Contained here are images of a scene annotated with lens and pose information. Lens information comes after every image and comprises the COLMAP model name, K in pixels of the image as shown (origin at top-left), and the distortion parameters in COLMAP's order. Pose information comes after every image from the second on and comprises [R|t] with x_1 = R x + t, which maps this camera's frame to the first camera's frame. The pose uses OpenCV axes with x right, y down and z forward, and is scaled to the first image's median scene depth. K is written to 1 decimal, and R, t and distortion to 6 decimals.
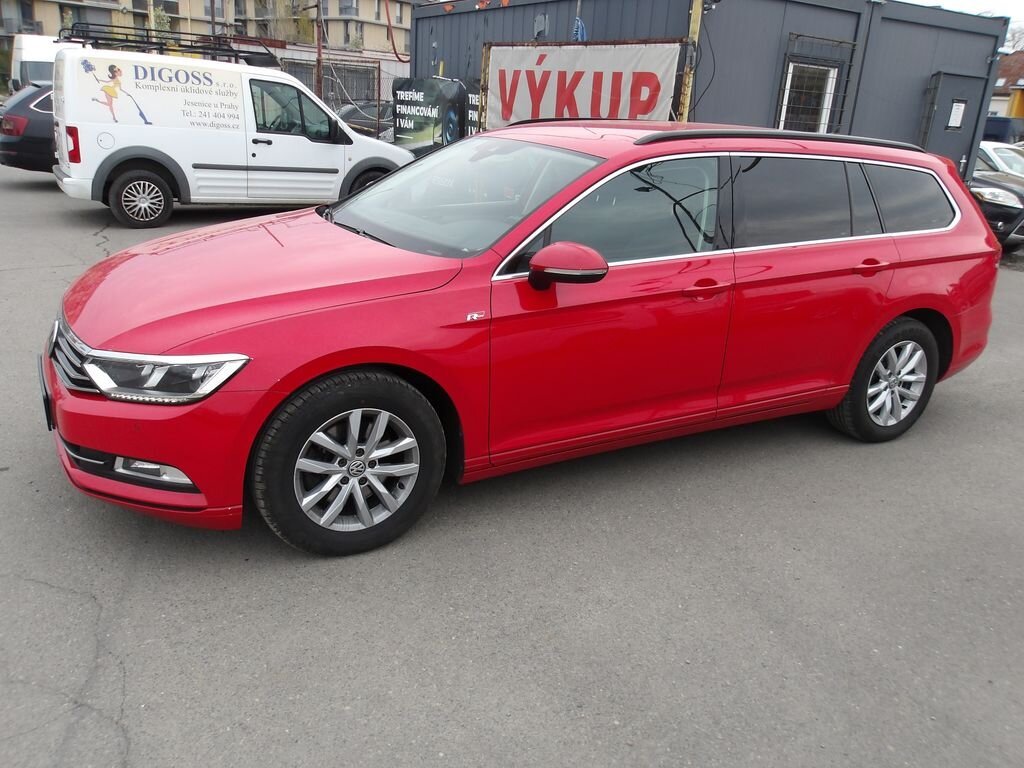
lens RADIAL K [[829.4, 0, 514.3], [0, 829.4, 349.7], [0, 0, 1]] dist [0.027686, -0.003115]
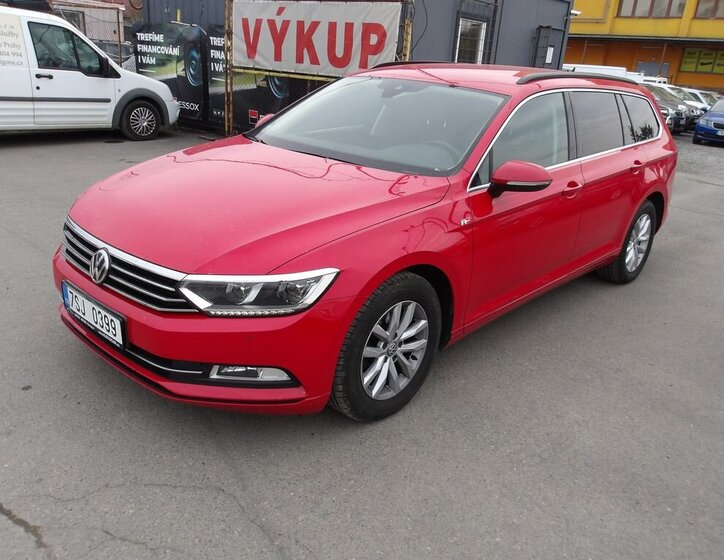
lens RADIAL K [[613.2, 0, 361.7], [0, 613.2, 250.2], [0, 0, 1]] dist [0.029154, -0.002886]
pose [[0.959053, -0.083941, 0.270501, -0.159571], [0.073758, 0.996139, 0.047612, -0.017904], [-0.273453, -0.025711, 0.961542, 0.042387]]
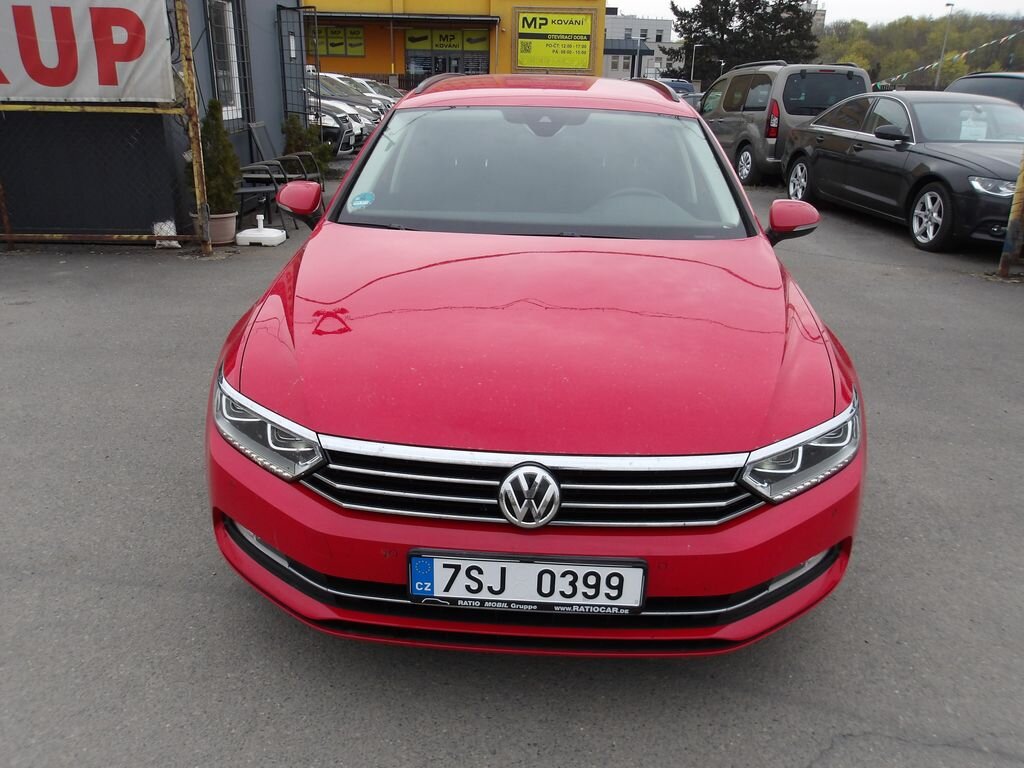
lens RADIAL K [[844.9, 0, 509.9], [0, 844.9, 377.9], [0, 0, 1]] dist [0.009455, 0.009526]
pose [[0.573719, -0.339390, 0.745426, -0.352282], [0.261149, 0.938407, 0.226259, -0.084687], [-0.776304, 0.064858, 0.627014, 0.216487]]
